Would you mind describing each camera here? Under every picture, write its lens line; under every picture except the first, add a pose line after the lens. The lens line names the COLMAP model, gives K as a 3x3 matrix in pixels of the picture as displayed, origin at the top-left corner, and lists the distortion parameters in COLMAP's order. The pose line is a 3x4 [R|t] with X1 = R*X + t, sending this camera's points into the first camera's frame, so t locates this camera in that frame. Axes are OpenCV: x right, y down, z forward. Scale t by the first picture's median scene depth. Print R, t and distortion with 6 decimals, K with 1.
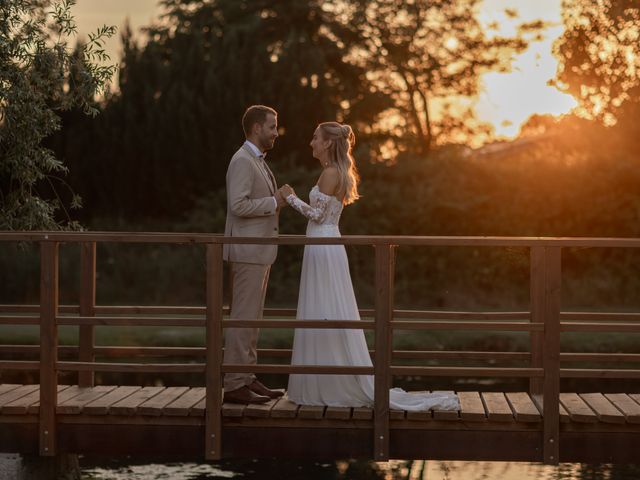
lens RADIAL K [[1532.1, 0, 320.0], [0, 1532.1, 240.0], [0, 0, 1]] dist [0.008735, 0.167345]
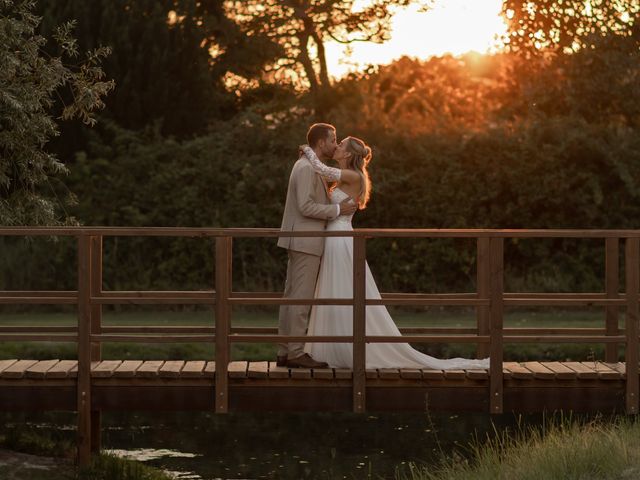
lens RADIAL K [[2001.6, 0, 320.0], [0, 2001.6, 240.0], [0, 0, 1]] dist [0.006016, -0.201568]
pose [[0.997756, -0.006420, 0.066641, -0.096053], [0.006075, 0.999967, 0.005380, -0.002815], [-0.066673, -0.004963, 0.997763, -0.589485]]
